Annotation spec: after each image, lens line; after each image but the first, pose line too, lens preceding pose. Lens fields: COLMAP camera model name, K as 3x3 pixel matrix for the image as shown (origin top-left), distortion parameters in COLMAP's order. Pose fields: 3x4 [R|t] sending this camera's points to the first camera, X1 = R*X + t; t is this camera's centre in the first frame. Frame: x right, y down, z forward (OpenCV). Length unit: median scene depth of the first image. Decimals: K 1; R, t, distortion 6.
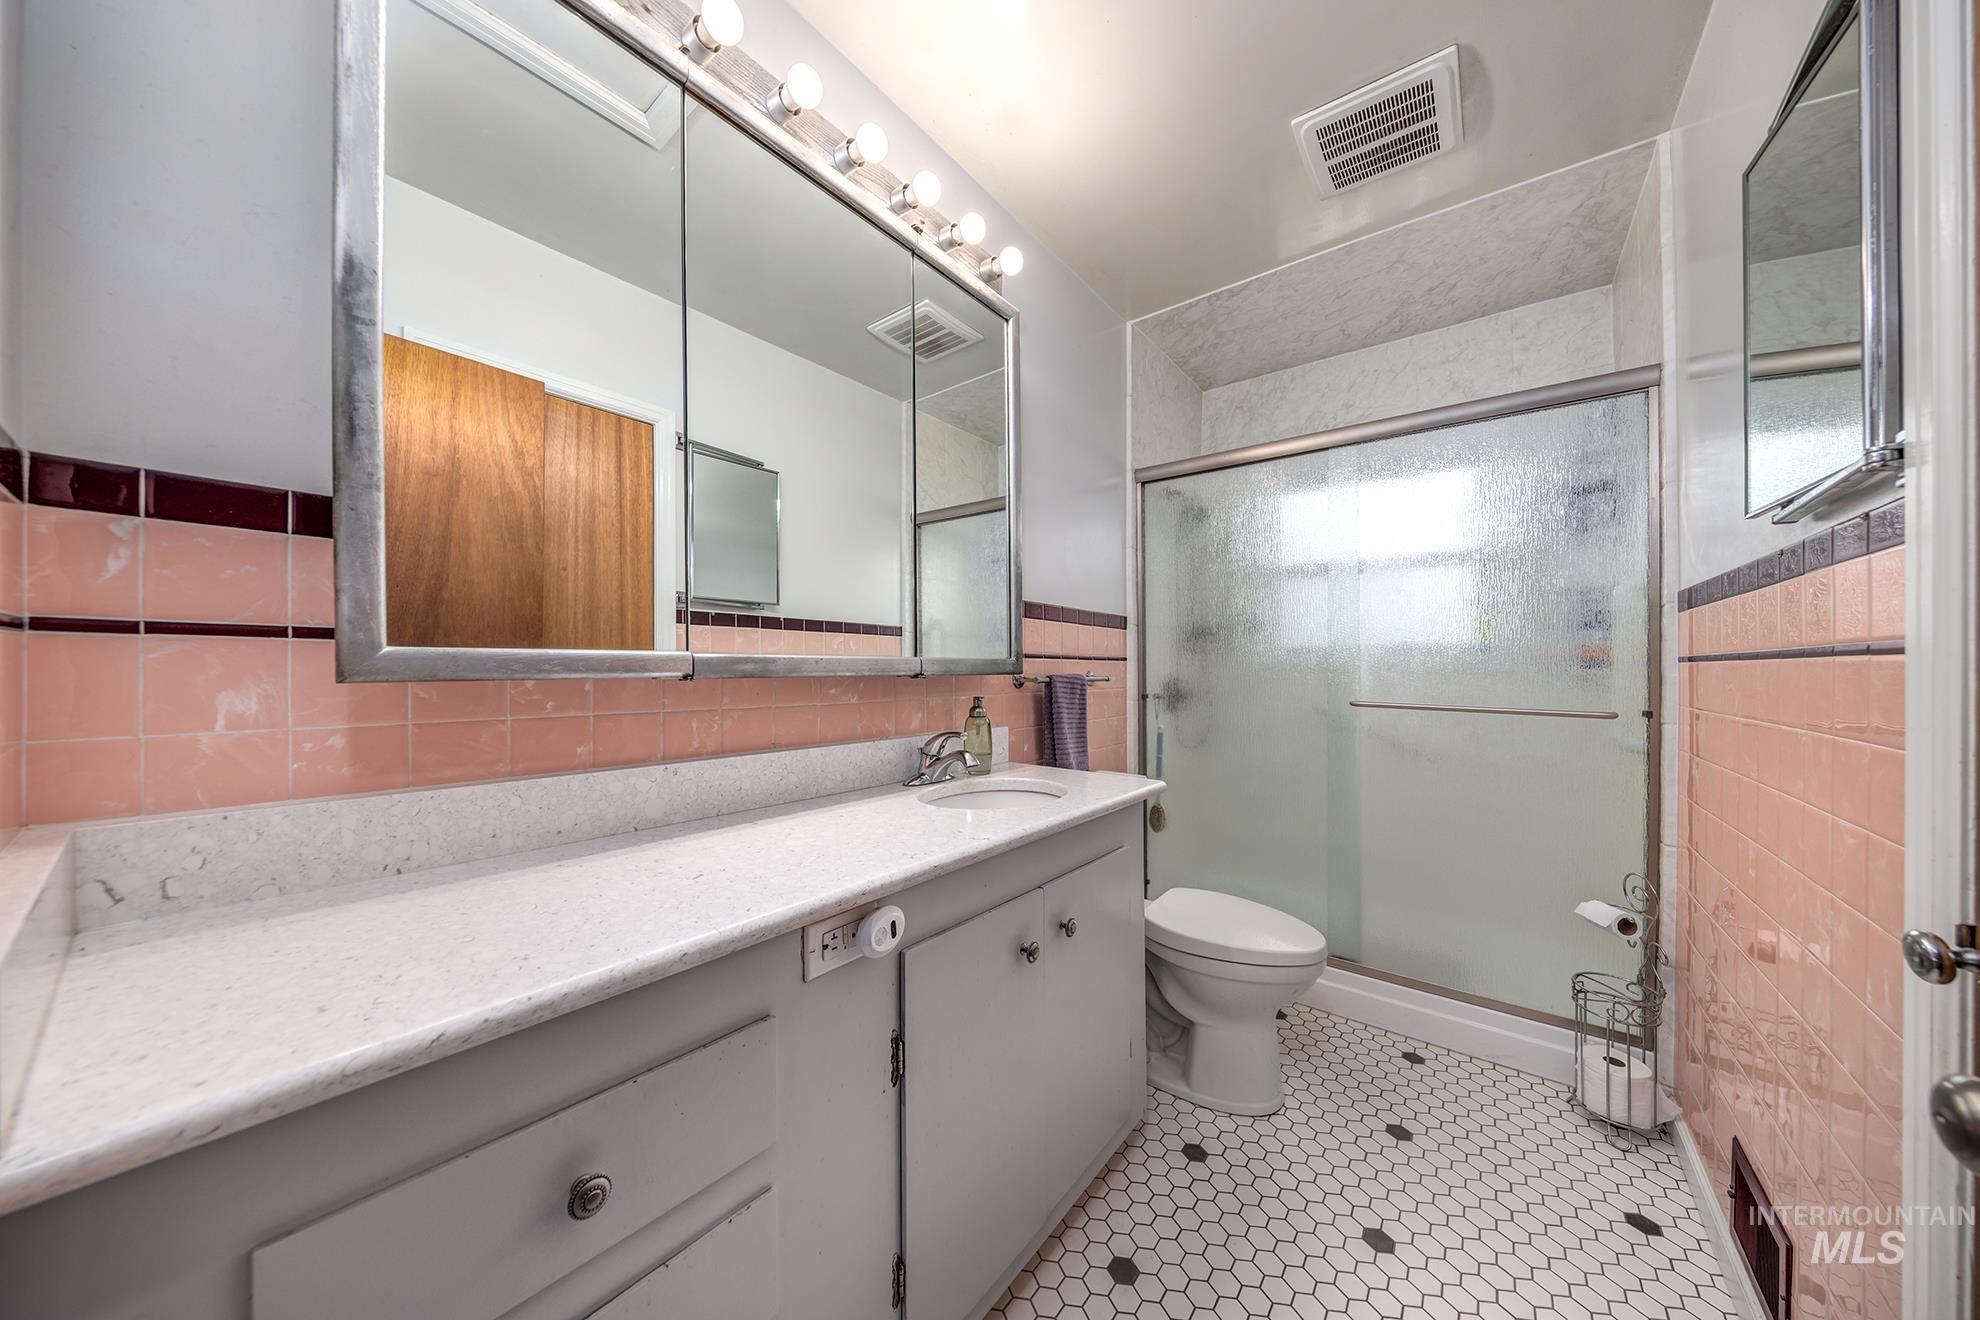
lens RADIAL K [[621.4, 0, 990.0], [0, 621.4, 660.0], [0, 0, 1]] dist [-0.000114, -0.000003]
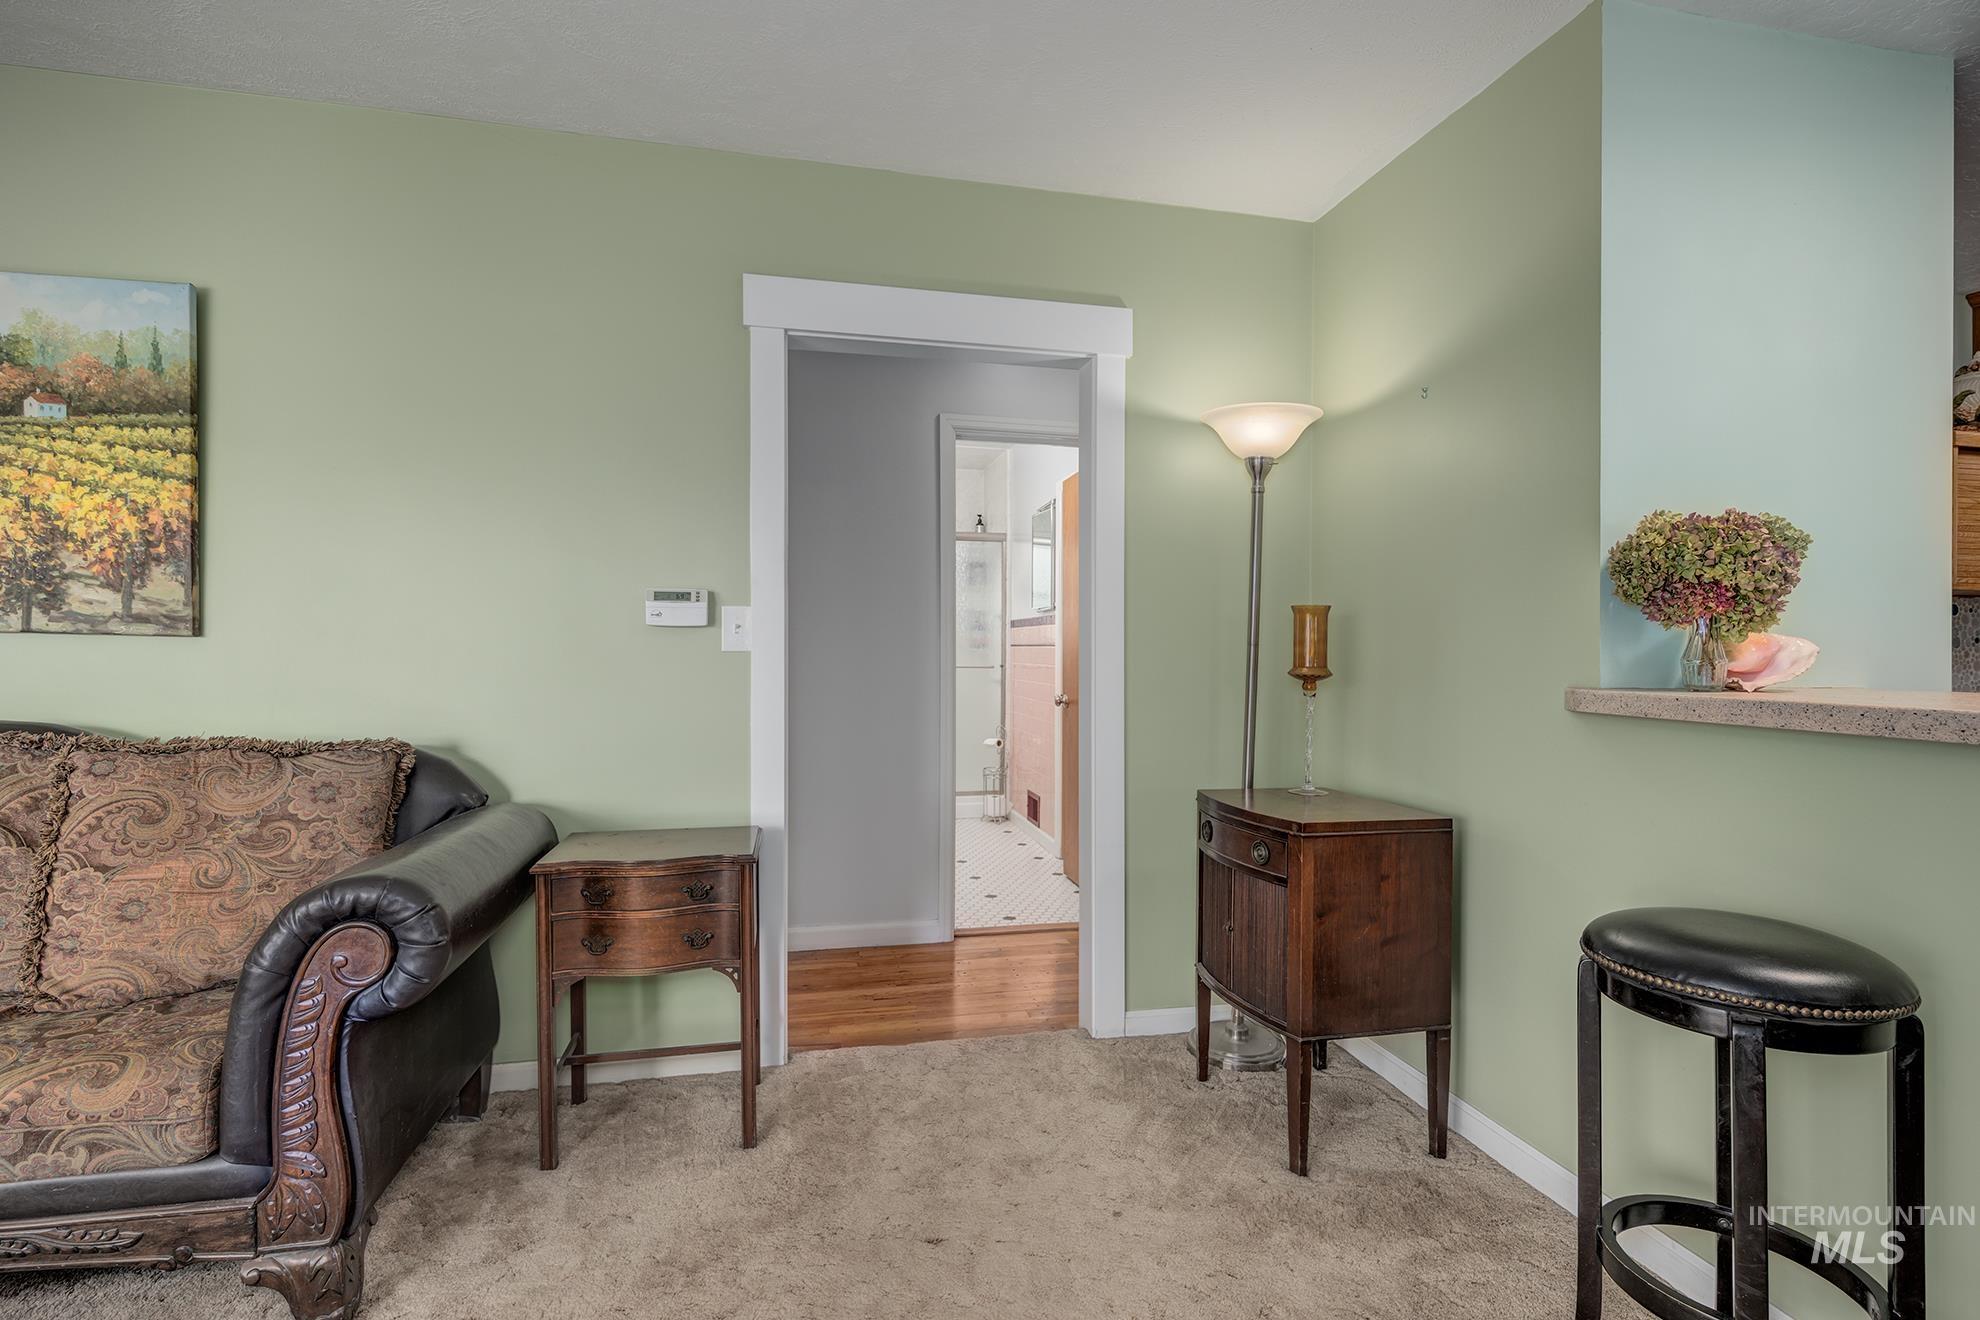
lens RADIAL K [[940.5, 0, 992.9], [0, 940.5, 638.6], [0, 0, 1]] dist [0.000805, -0.001573]
pose [[0.646347, 0.001669, 0.763041, -1.959562], [-0.000771, 0.999999, -0.001535, -0.019419], [-0.763043, 0.000404, 0.646348, -1.503291]]
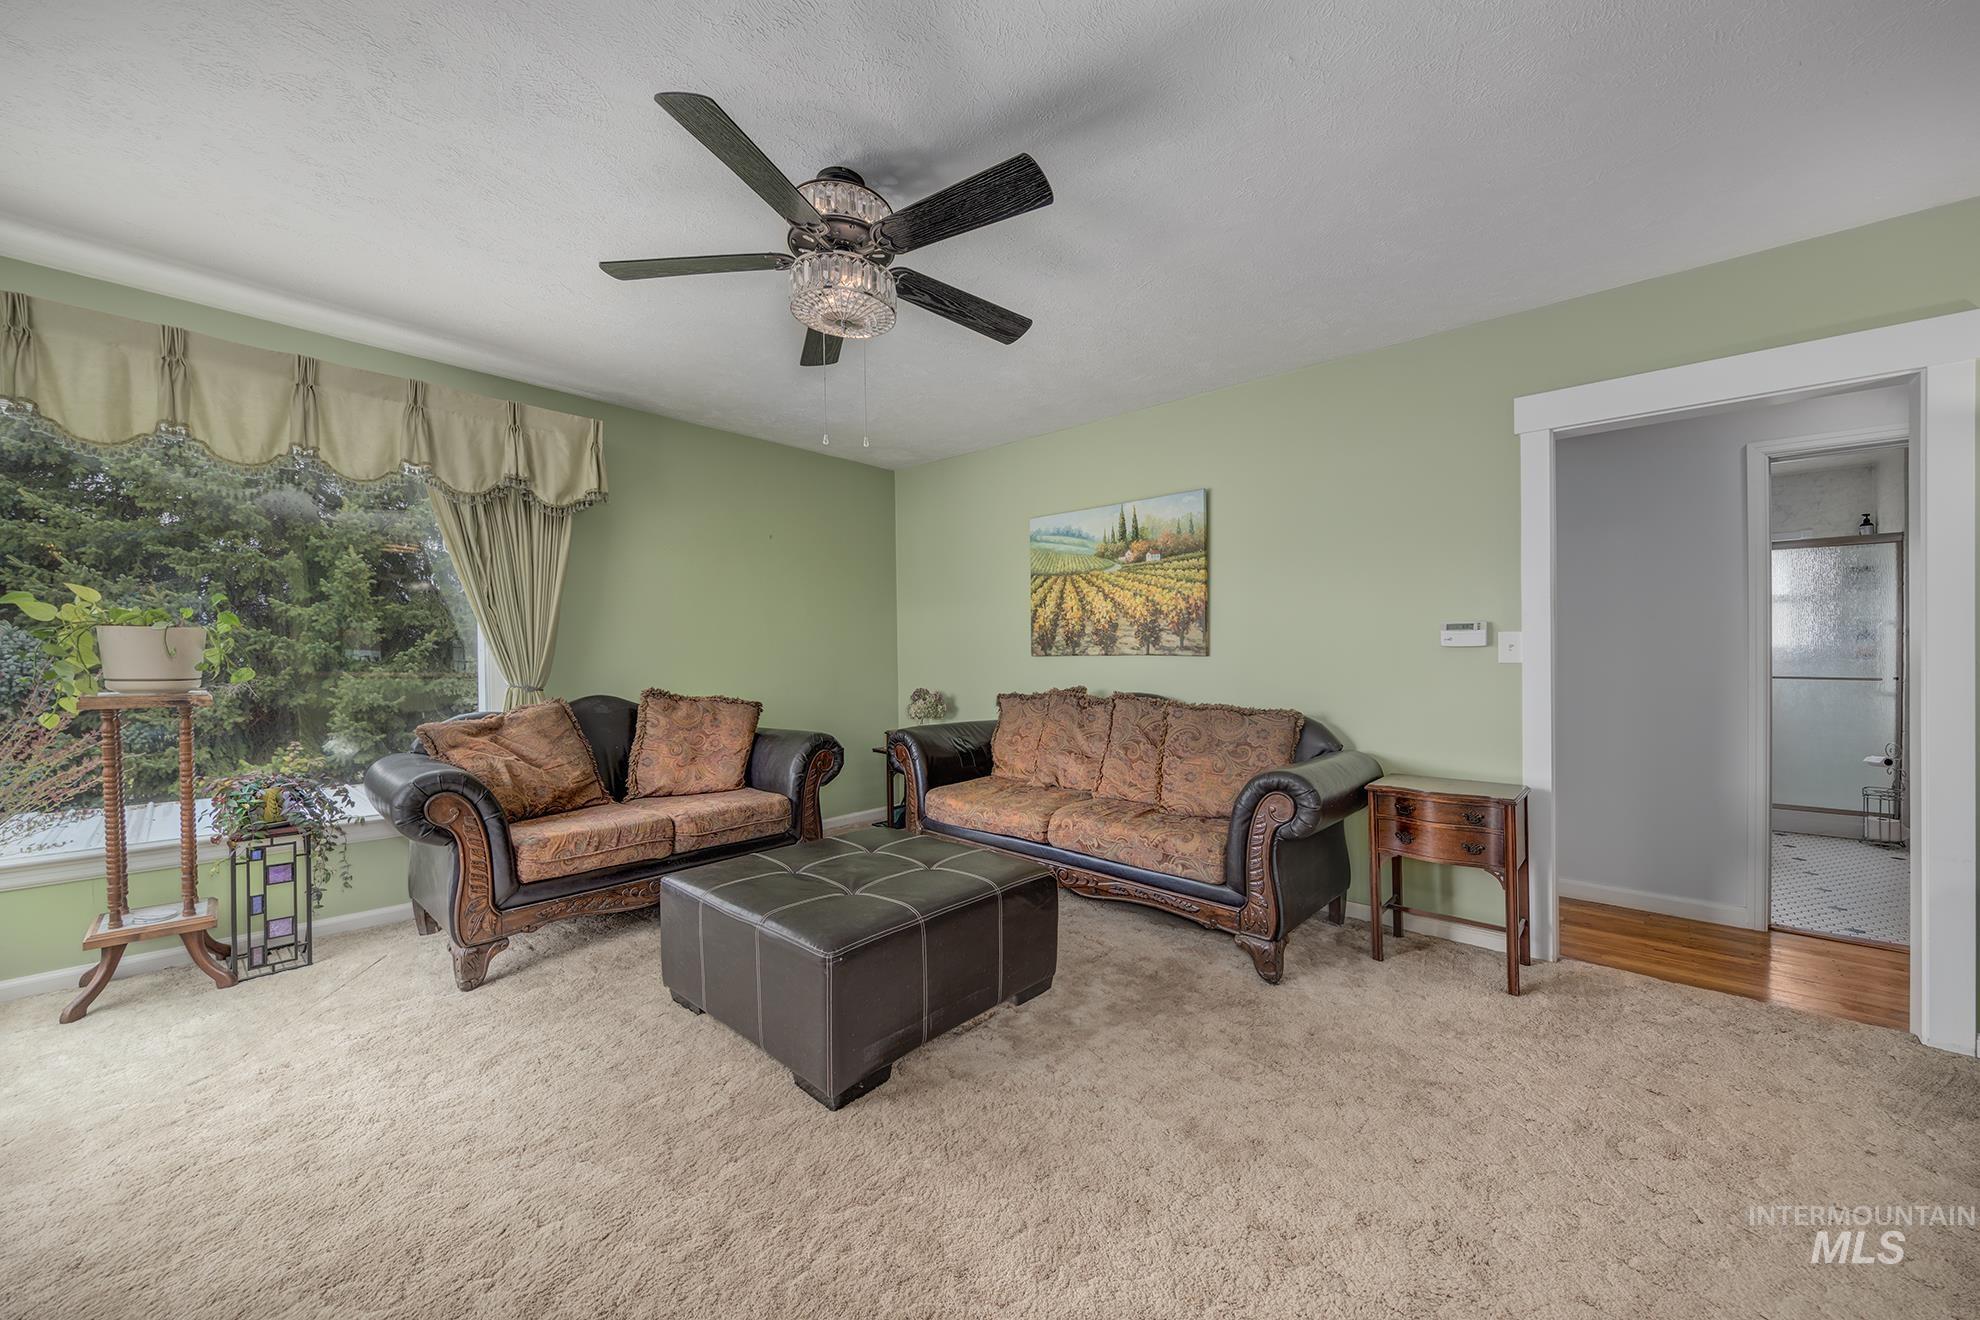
lens RADIAL K [[719.3, 0, 1004.2], [0, 719.3, 662.8], [0, 0, 1]] dist [-0.000164, -0.000195]
pose [[0.996996, -0.009755, -0.076834, -2.120453], [0.010435, 0.999910, 0.008463, -0.028702], [0.076745, -0.009240, 0.997008, -1.988542]]
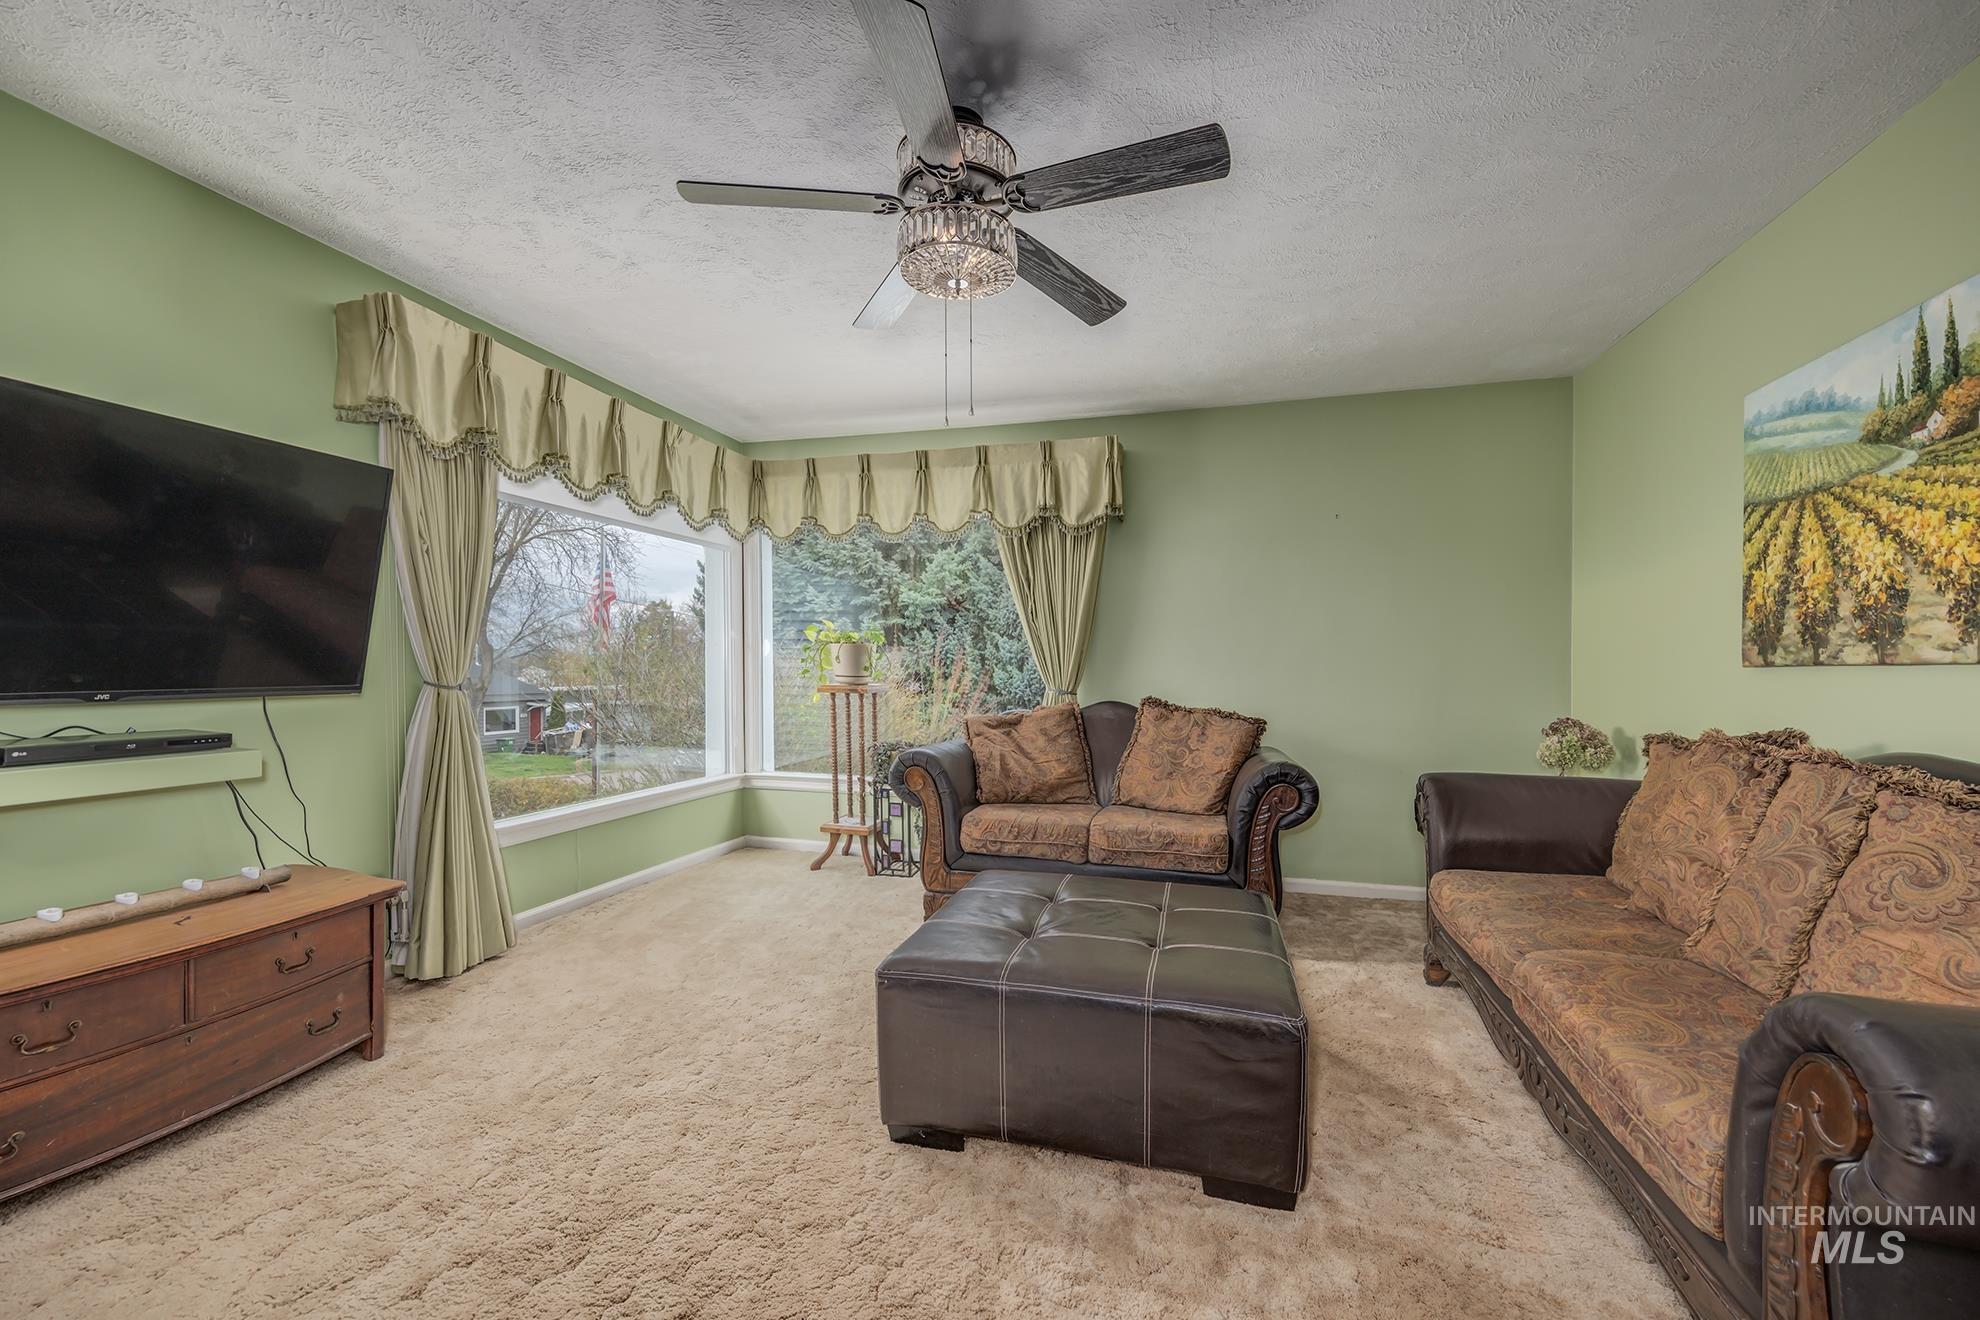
lens RADIAL K [[790.3, 0, 1000.3], [0, 790.3, 690.3], [0, 0, 1]] dist [0.002186, -0.002547]
pose [[0.369261, 0.021740, -0.929071, -1.326376], [-0.002558, 0.999746, 0.022377, -0.013595], [0.929322, -0.005886, 0.369223, -1.155431]]
